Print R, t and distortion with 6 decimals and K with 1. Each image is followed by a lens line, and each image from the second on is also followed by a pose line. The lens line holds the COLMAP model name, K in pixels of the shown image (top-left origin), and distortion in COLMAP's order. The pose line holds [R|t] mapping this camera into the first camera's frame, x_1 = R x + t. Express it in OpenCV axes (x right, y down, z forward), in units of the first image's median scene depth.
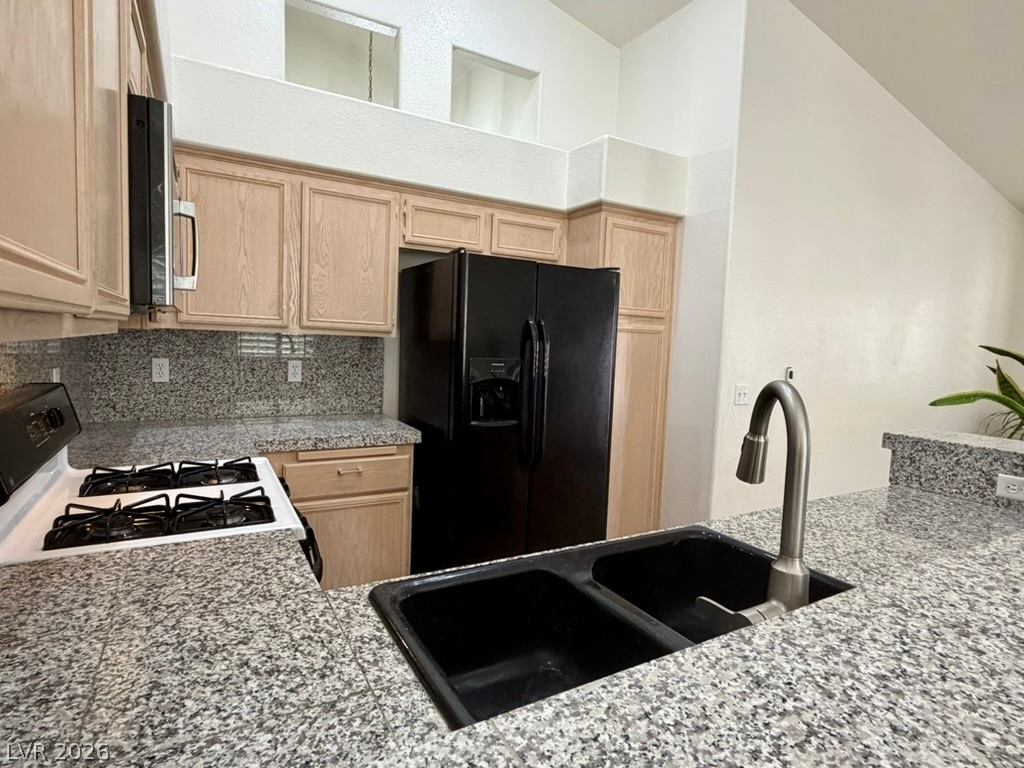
lens RADIAL K [[550.7, 0, 509.5], [0, 550.7, 385.8], [0, 0, 1]] dist [0.001184, 0.000112]
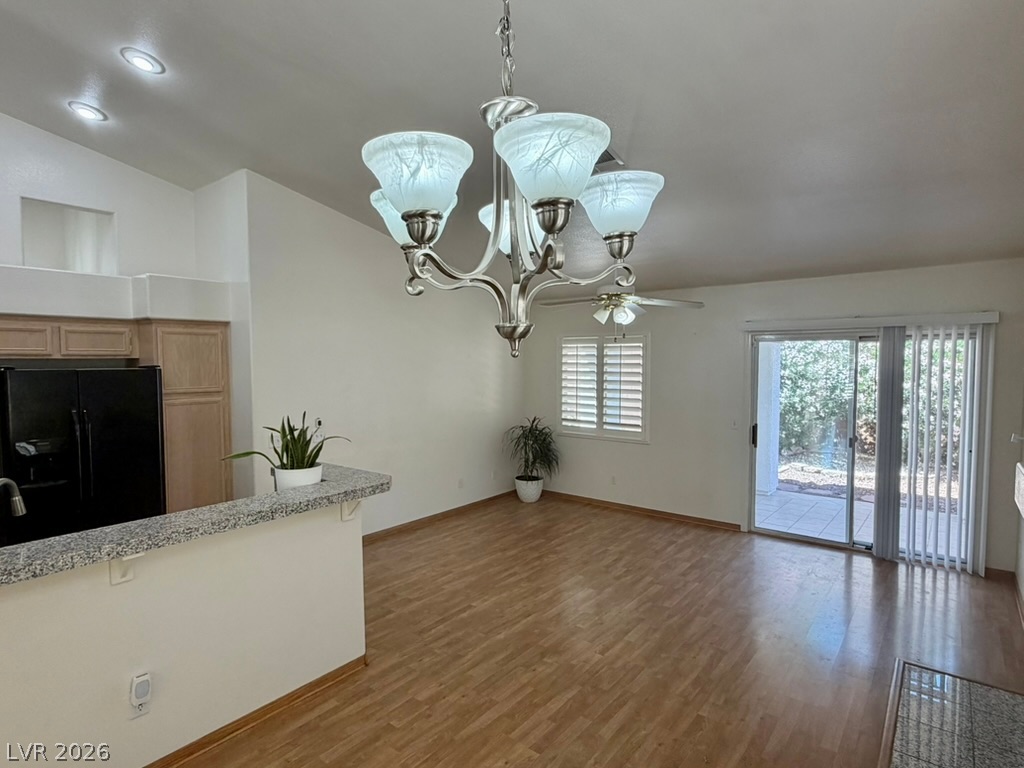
lens RADIAL K [[556.1, 0, 512.0], [0, 556.1, 384.0], [0, 0, 1]] dist [0.003150, 0.001592]
pose [[0.926450, -0.058920, 0.371779, 0.486519], [0.072157, 0.997156, -0.021778, -0.061699], [-0.369438, 0.047003, 0.928066, -0.683458]]
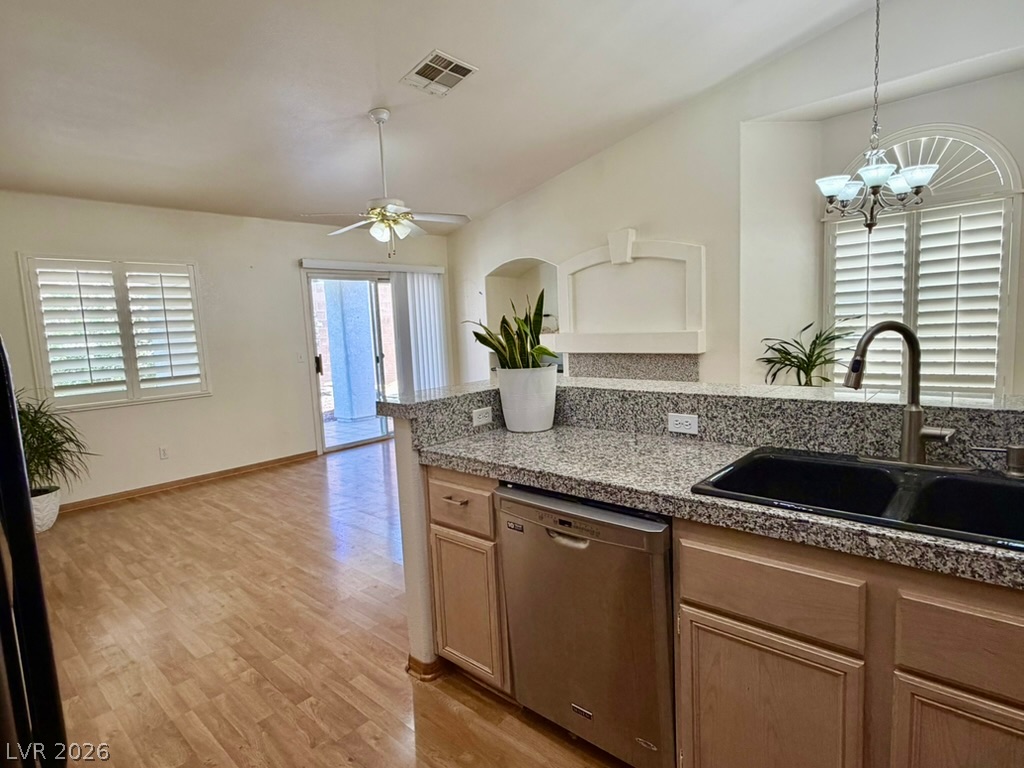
lens RADIAL K [[550.7, 0, 509.5], [0, 550.7, 385.8], [0, 0, 1]] dist [0.001184, 0.000112]
pose [[-0.314641, -0.130323, 0.940222, -0.219802], [0.118384, 0.977408, 0.175094, -0.068751], [-0.941799, 0.166399, -0.292105, 0.721309]]
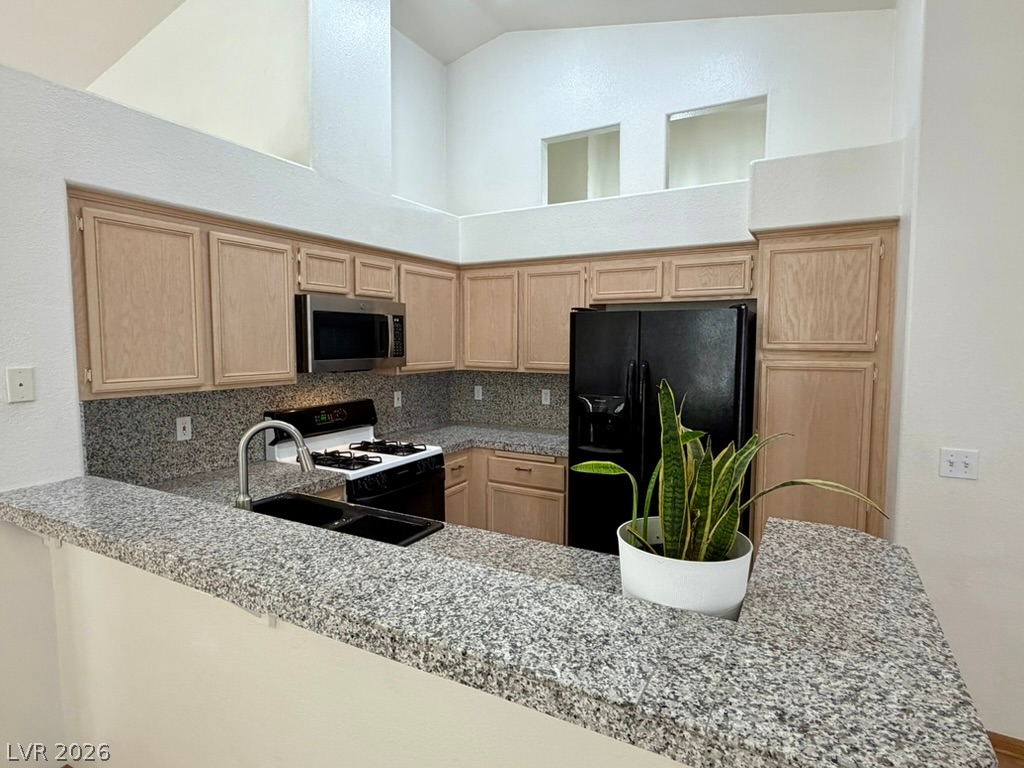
lens RADIAL K [[550.7, 0, 509.5], [0, 550.7, 385.8], [0, 0, 1]] dist [0.001184, 0.000112]
pose [[0.518071, 0.032850, -0.854707, 0.747634], [-0.056729, 0.998382, 0.003987, -0.053722], [0.853455, 0.046421, 0.519096, 0.176049]]
